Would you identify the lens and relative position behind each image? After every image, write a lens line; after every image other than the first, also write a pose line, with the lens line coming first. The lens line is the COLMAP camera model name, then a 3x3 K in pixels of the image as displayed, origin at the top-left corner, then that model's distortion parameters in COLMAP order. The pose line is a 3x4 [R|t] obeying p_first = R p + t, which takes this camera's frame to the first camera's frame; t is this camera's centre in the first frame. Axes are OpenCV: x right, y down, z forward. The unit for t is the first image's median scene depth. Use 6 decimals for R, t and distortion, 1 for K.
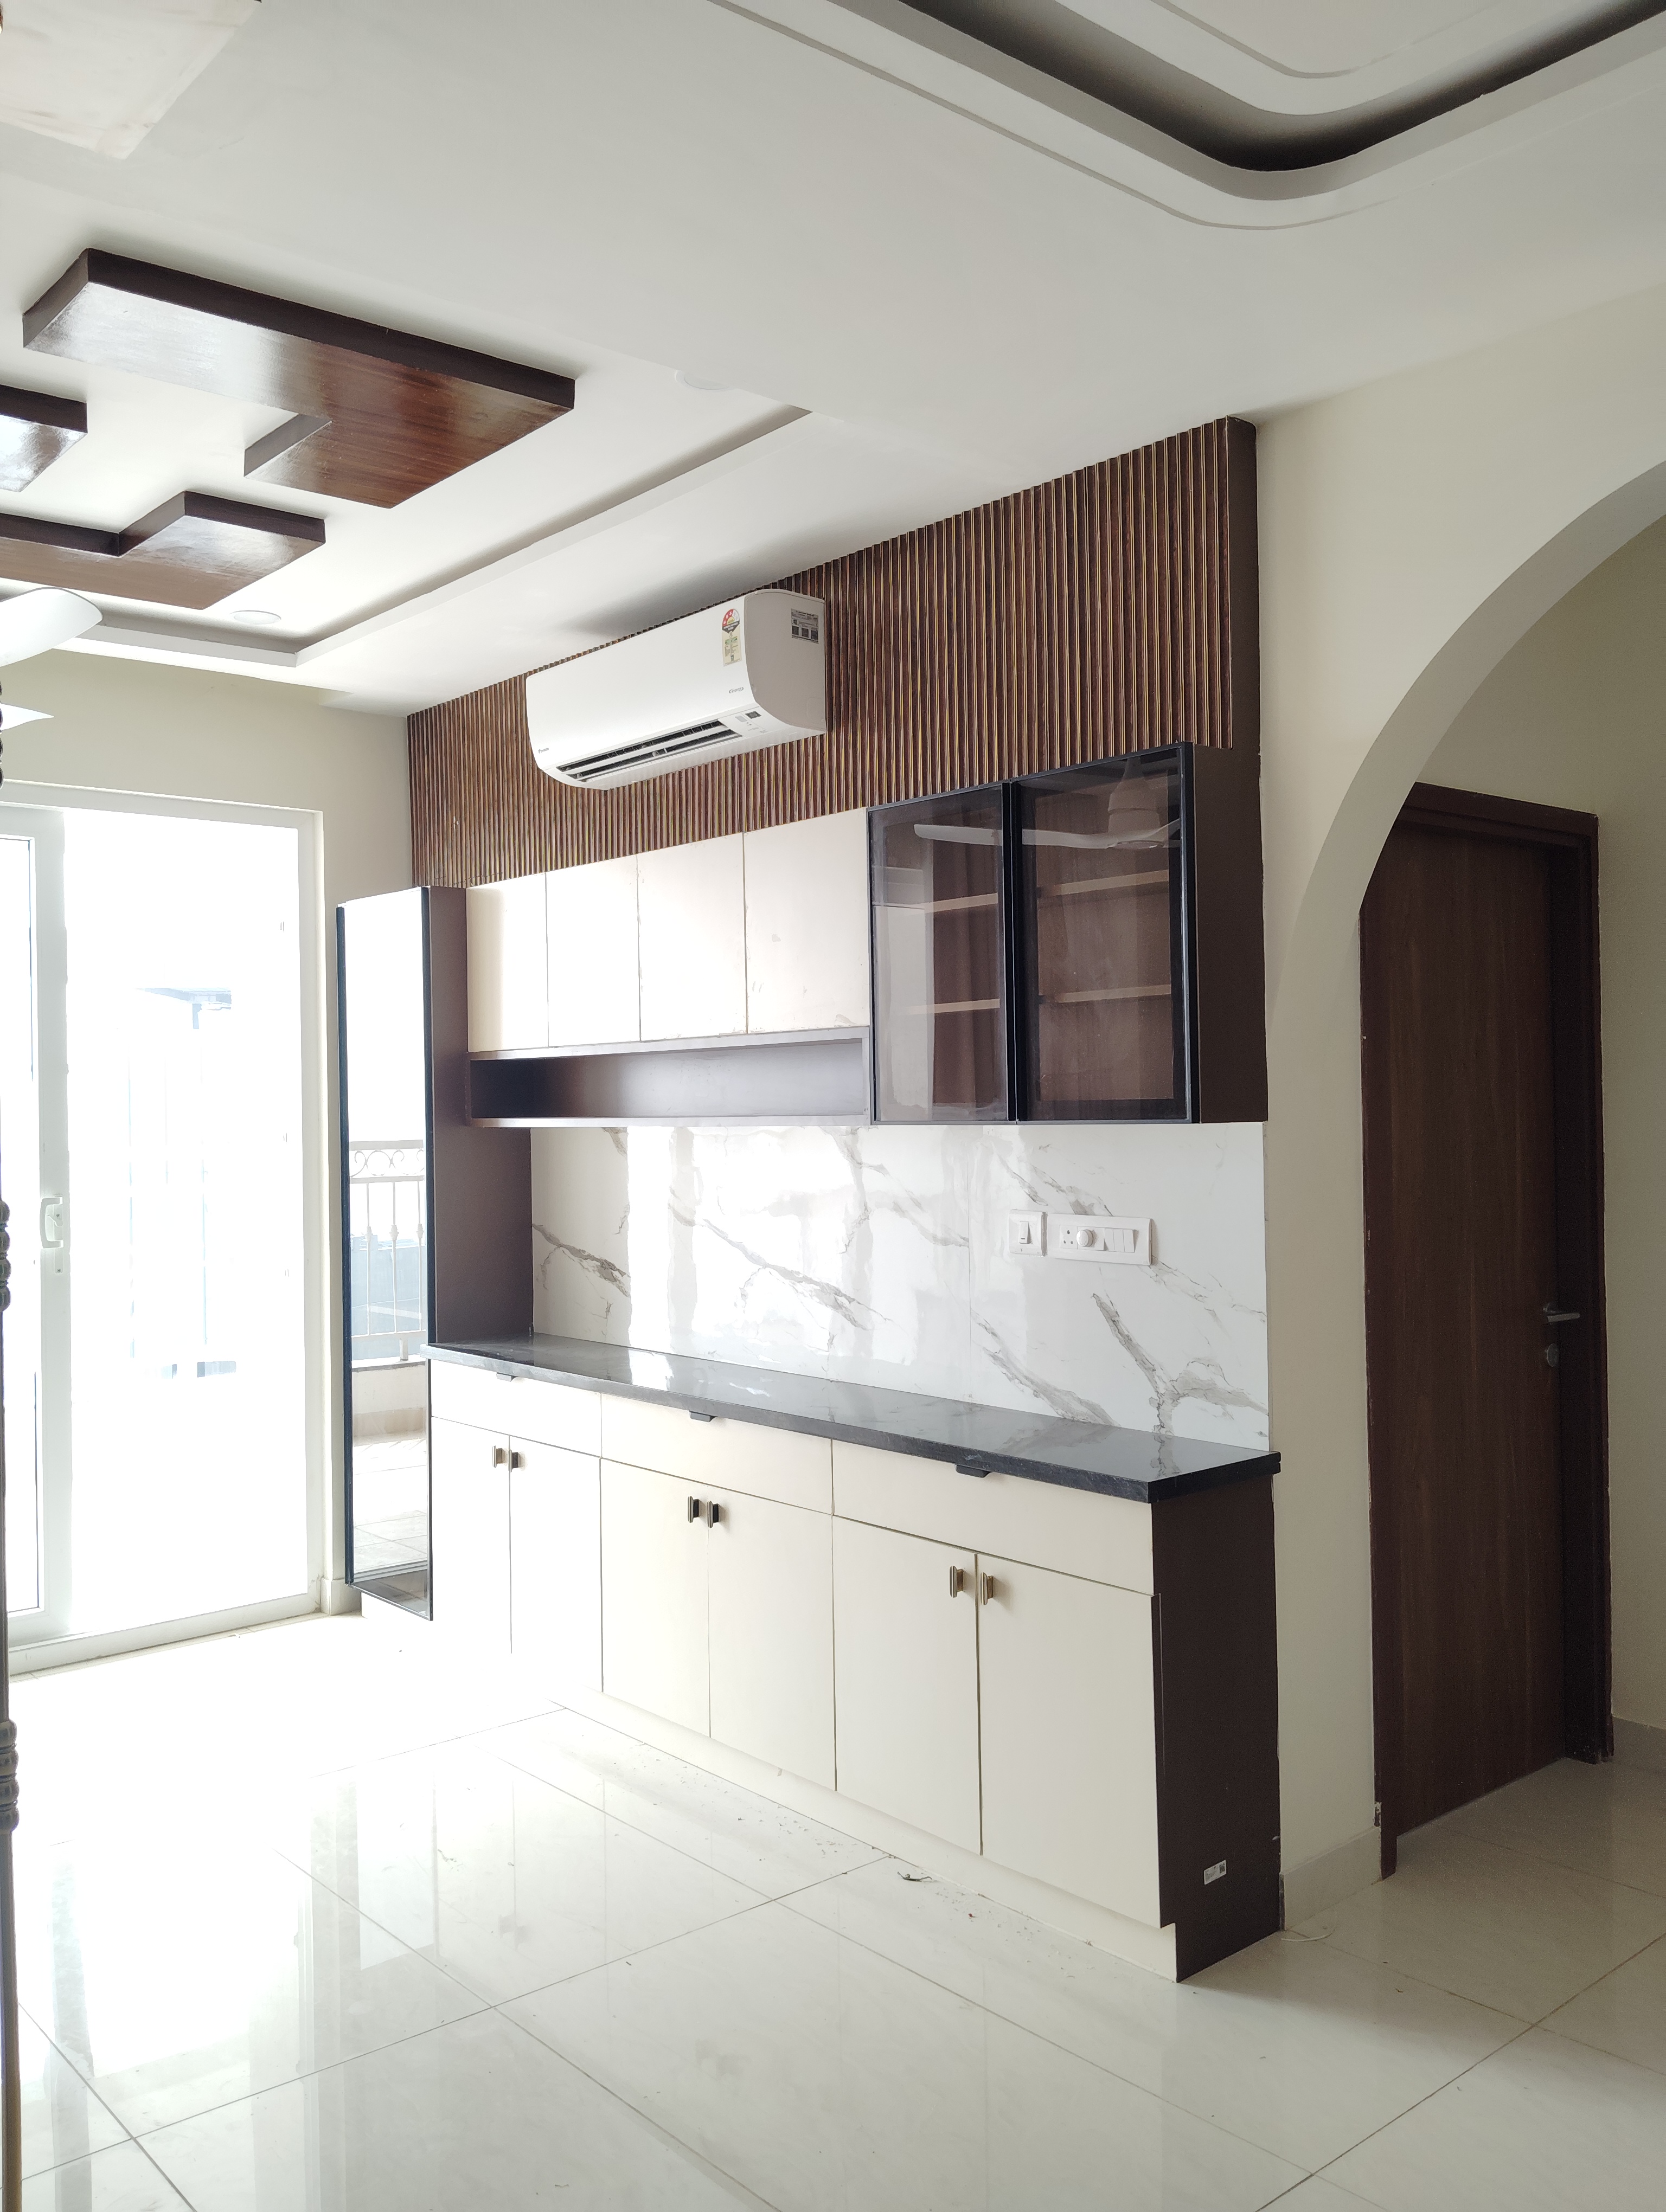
lens RADIAL K [[1804.2, 0, 833.0], [0, 1804.2, 1106.0], [0, 0, 1]] dist [0.107112, -0.222049]
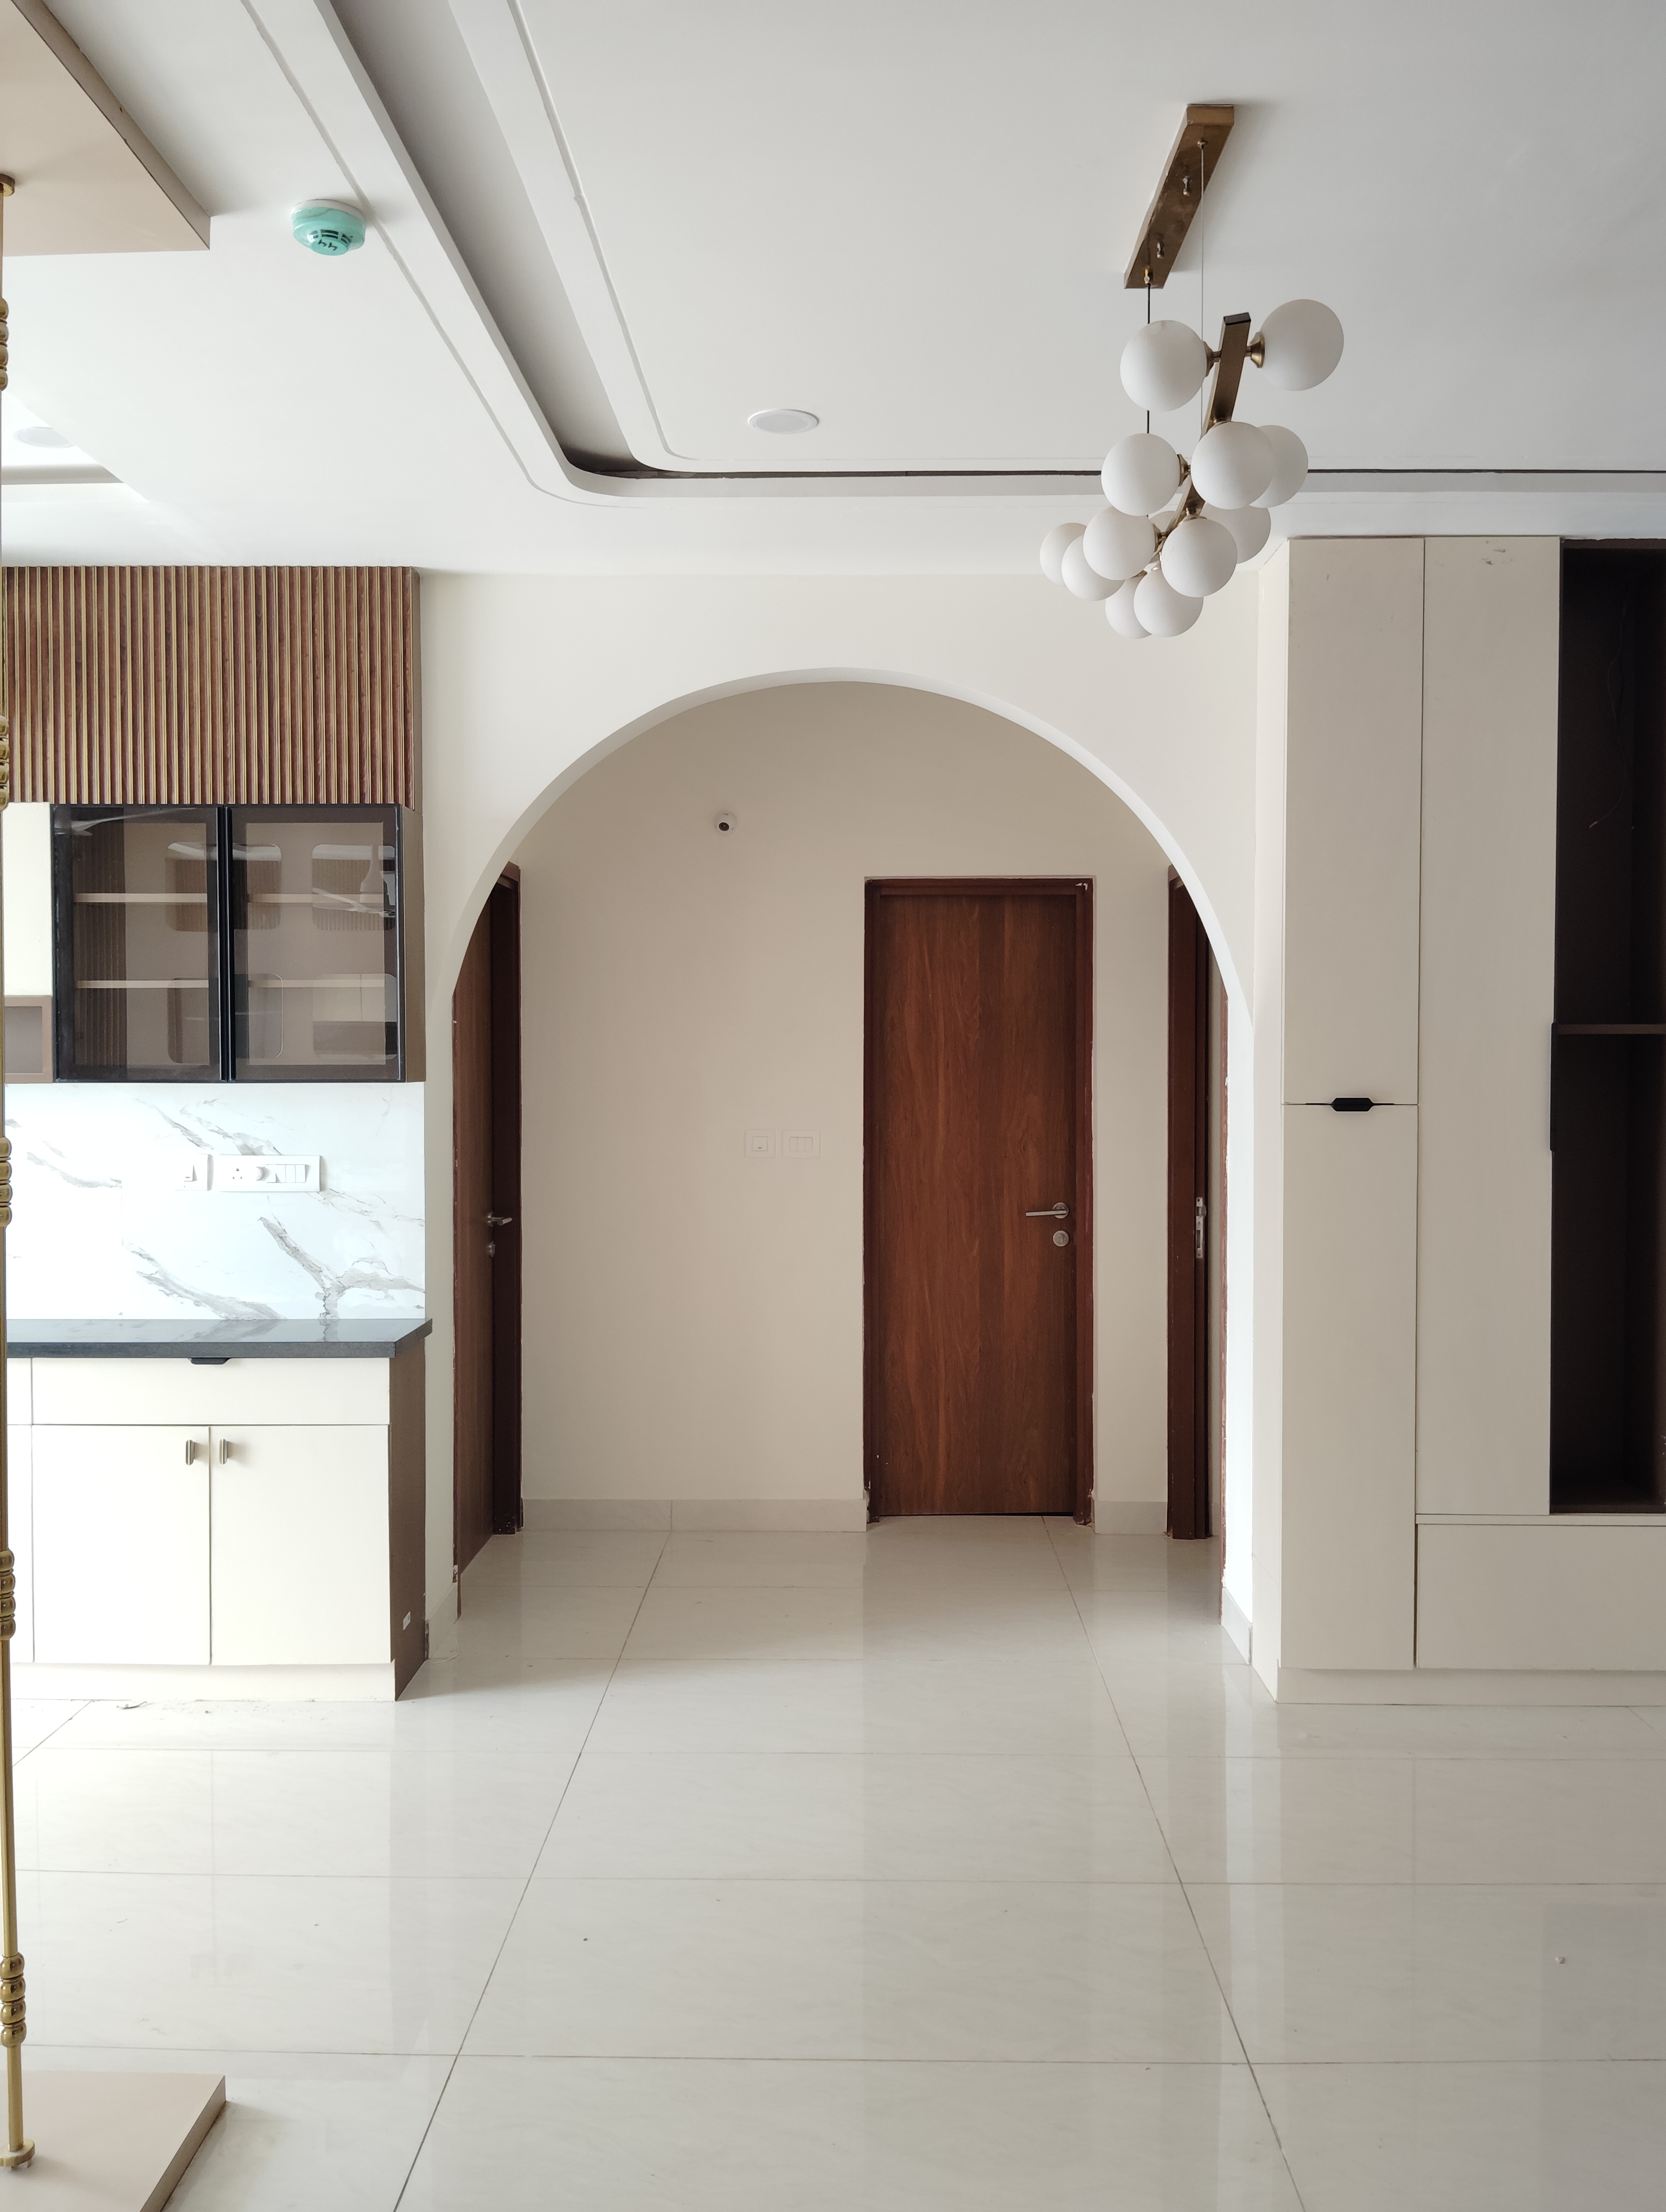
lens RADIAL K [[1804.2, 0, 833.0], [0, 1804.2, 1106.0], [0, 0, 1]] dist [0.107112, -0.222049]
pose [[0.661486, -0.004645, 0.749943, -0.558962], [-0.010843, 0.999817, 0.015757, 0.001924], [-0.749879, -0.018555, 0.661314, -0.140115]]
